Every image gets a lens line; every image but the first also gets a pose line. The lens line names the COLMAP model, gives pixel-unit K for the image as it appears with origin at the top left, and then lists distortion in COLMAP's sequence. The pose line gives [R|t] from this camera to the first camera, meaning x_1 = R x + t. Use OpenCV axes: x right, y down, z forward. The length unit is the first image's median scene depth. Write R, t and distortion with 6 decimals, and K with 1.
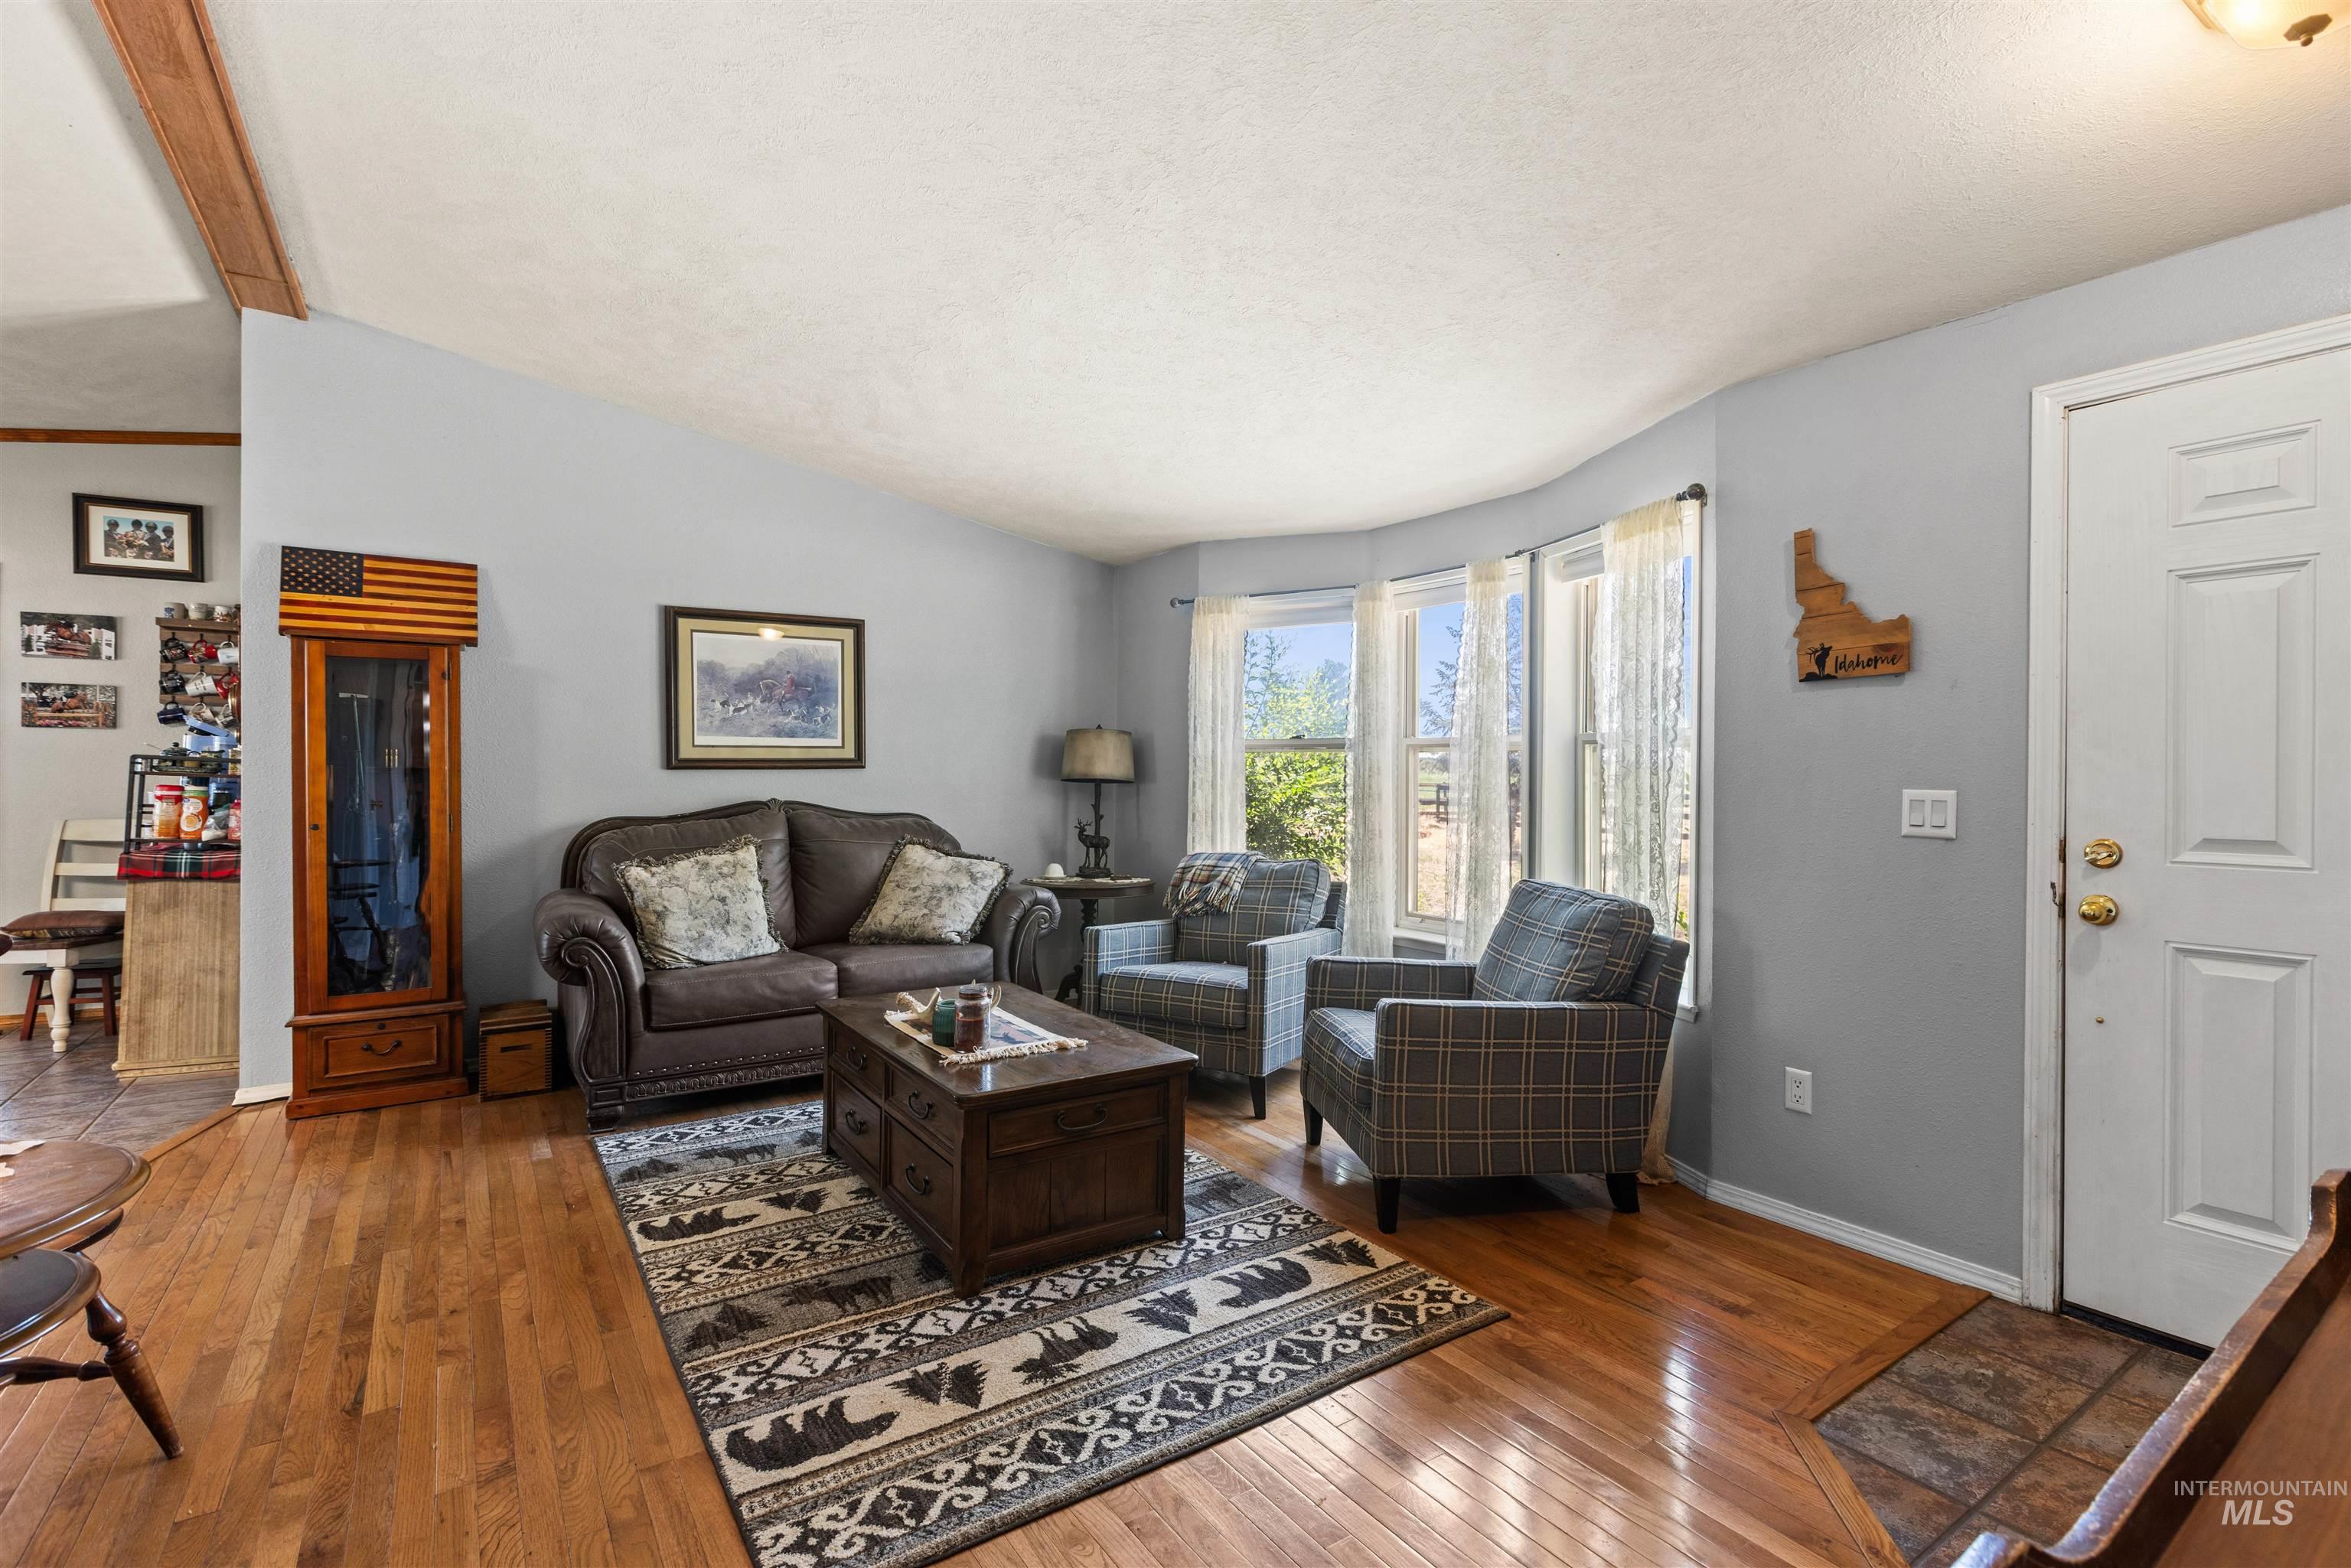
lens RADIAL K [[1058.5, 0, 1187.5], [0, 1058.5, 771.2], [0, 0, 1]] dist [0.001906, -0.001919]
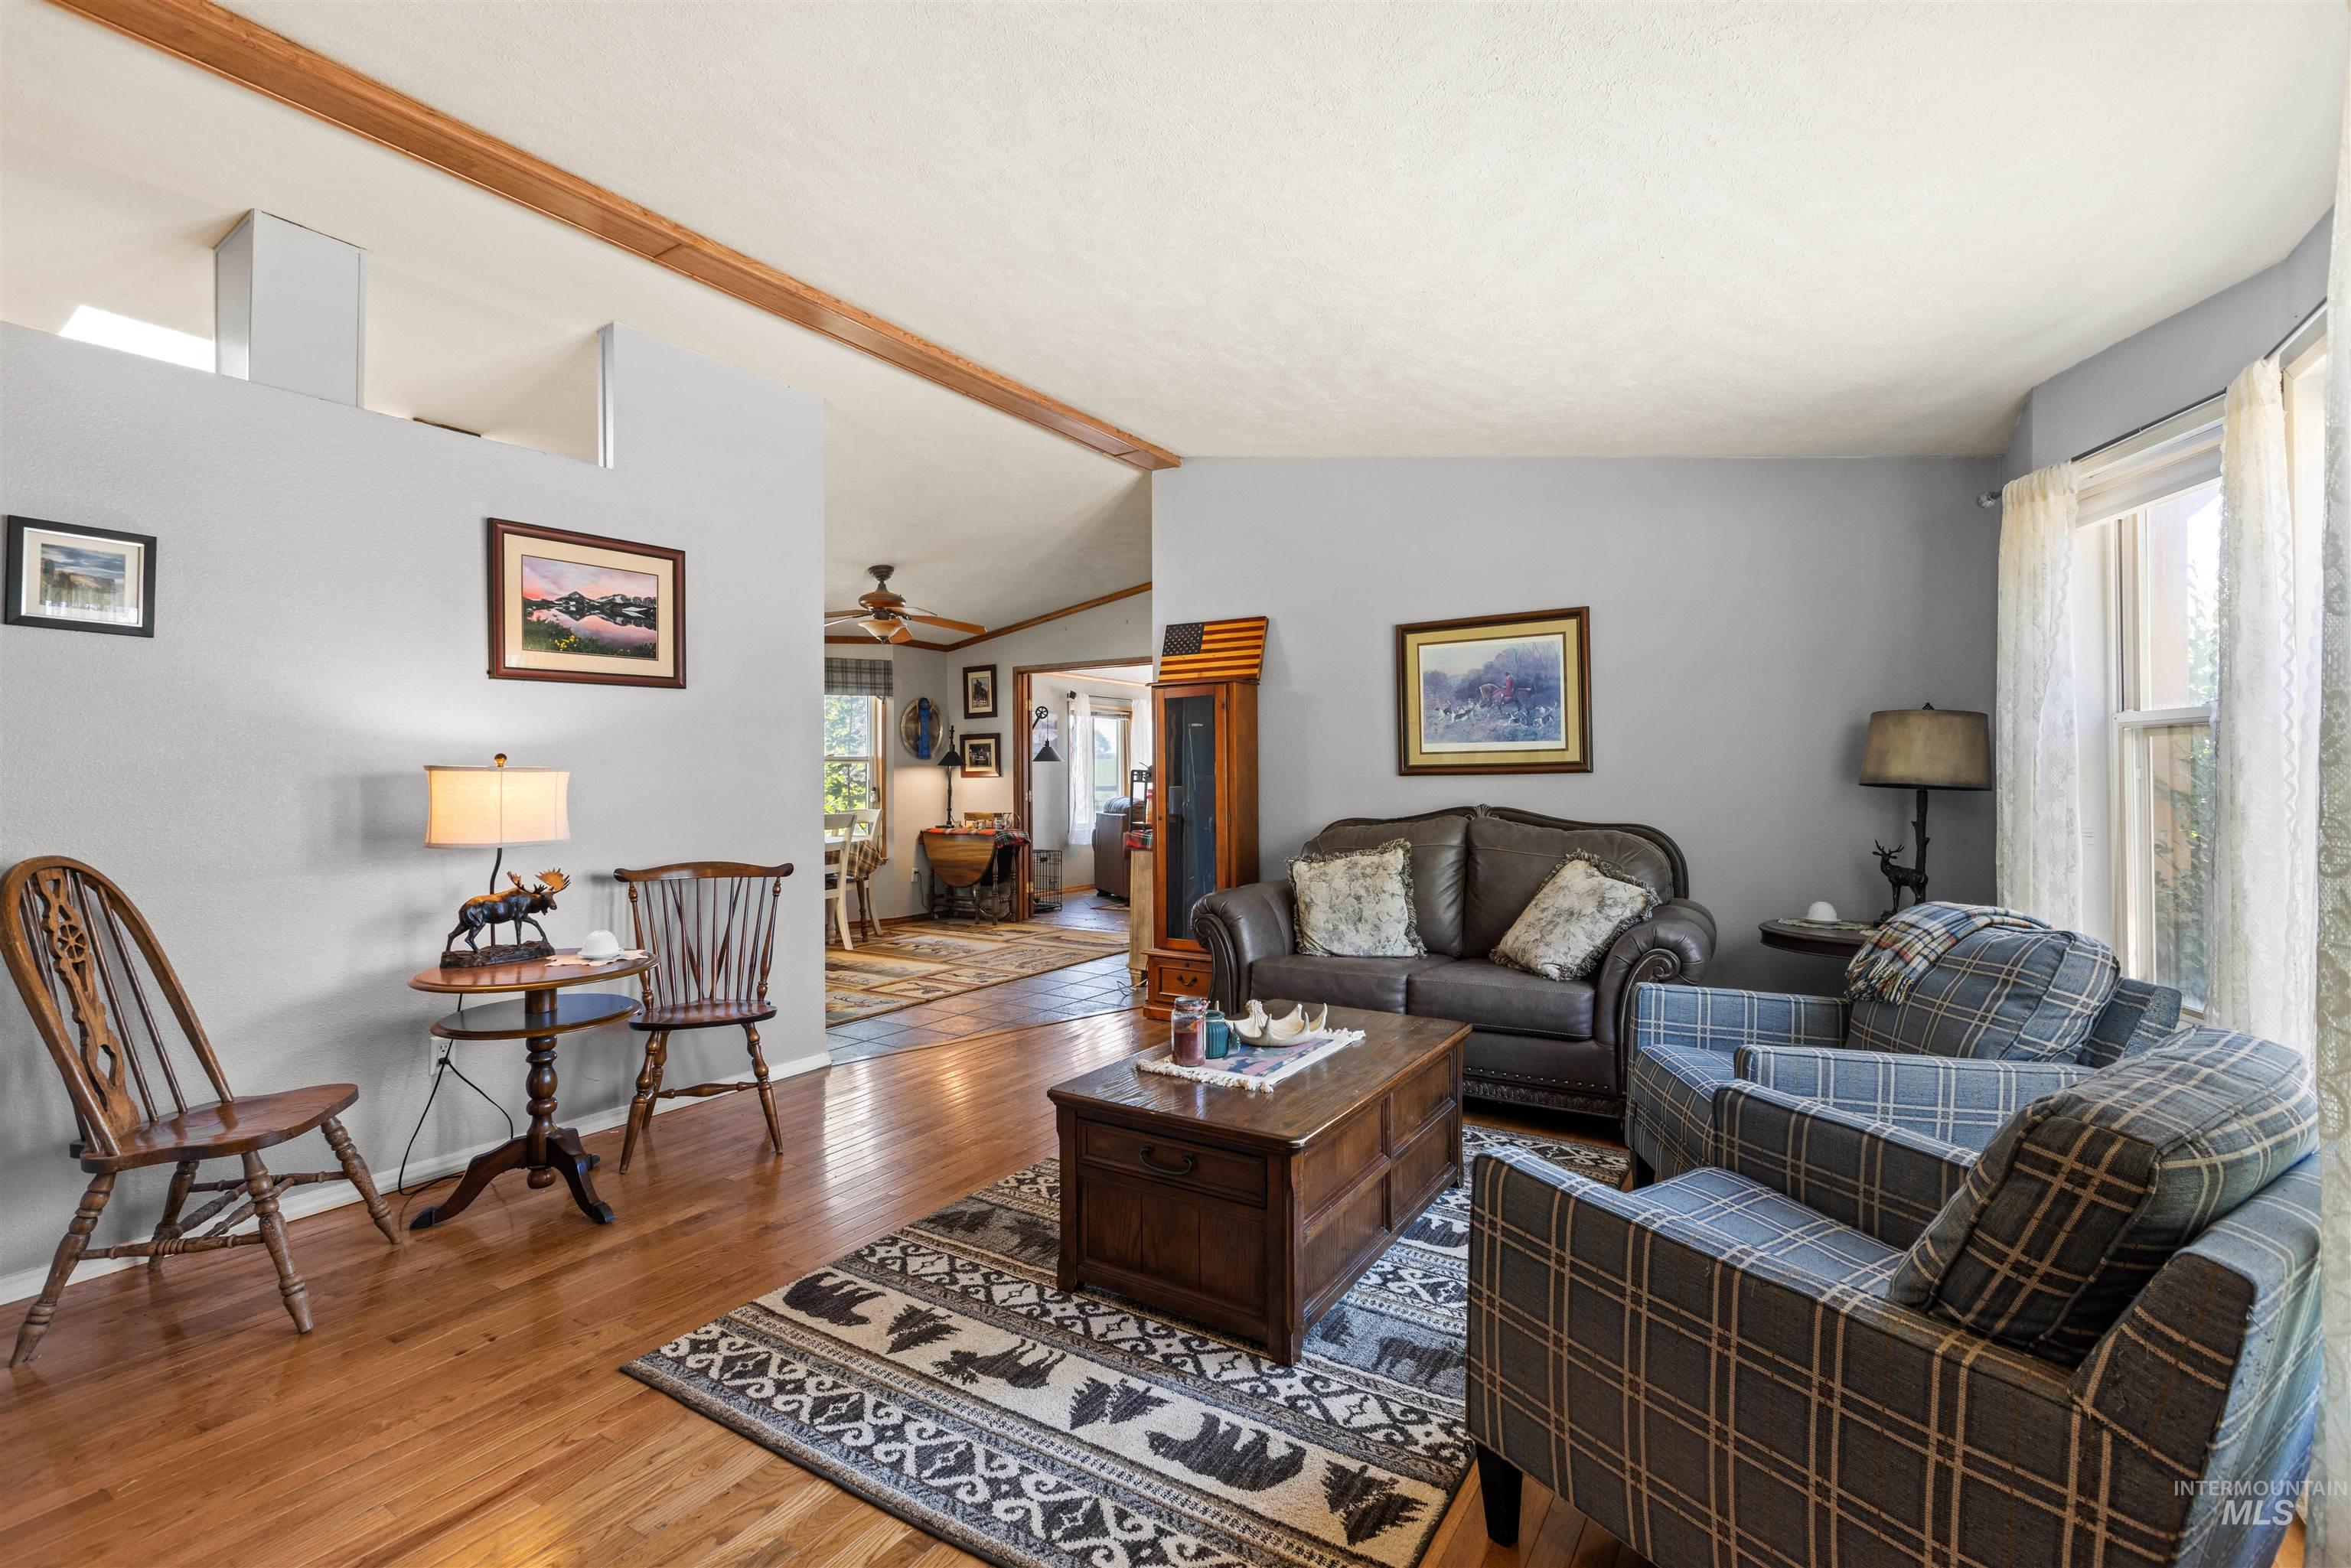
lens RADIAL K [[1058.5, 0, 1202.9], [0, 1058.5, 780.3], [0, 0, 1]] dist [0.001906, -0.001919]
pose [[0.405933, -0.005150, -0.913888, 0.661875], [0.009011, 0.999958, -0.001632, 0.004434], [0.913858, -0.007573, 0.405963, 0.596220]]
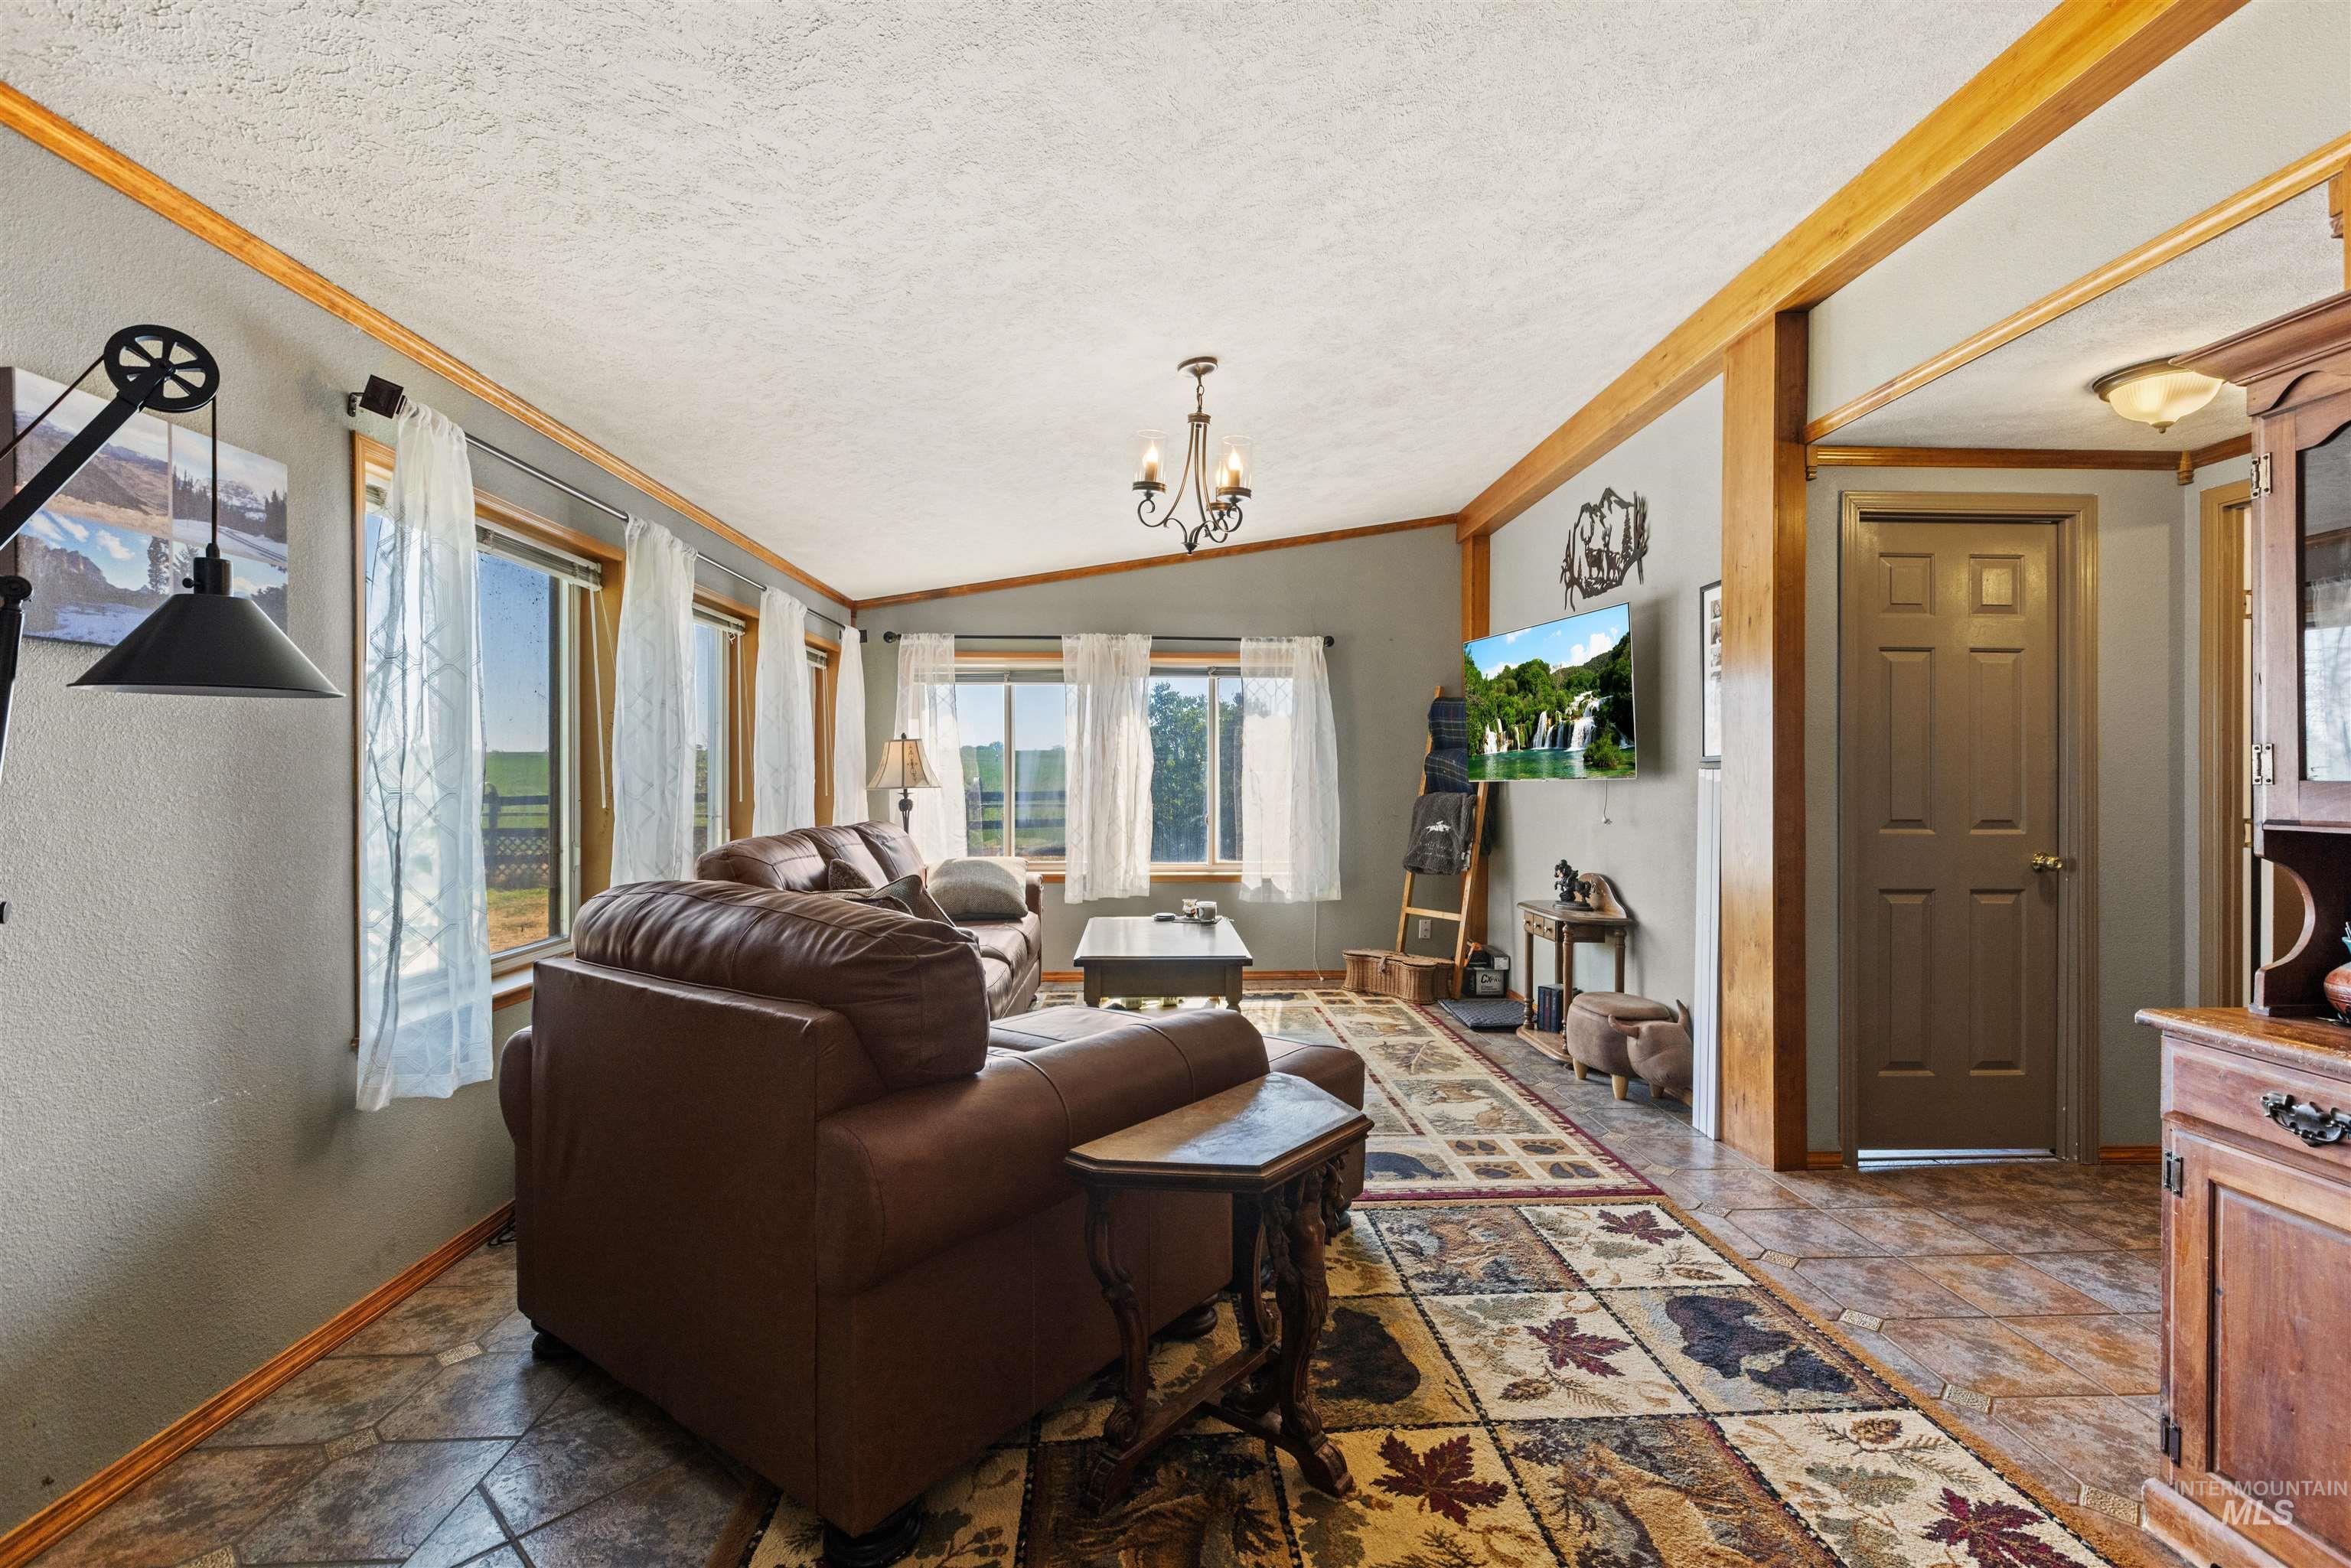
lens RADIAL K [[1058.5, 0, 1210.0], [0, 1058.5, 773.5], [0, 0, 1]] dist [0.001906, -0.001919]
pose [[0.850093, -0.010606, -0.526527, -2.066486], [0.009197, 0.999944, -0.005293, -0.019175], [0.526553, -0.000343, 0.850142, 1.368817]]
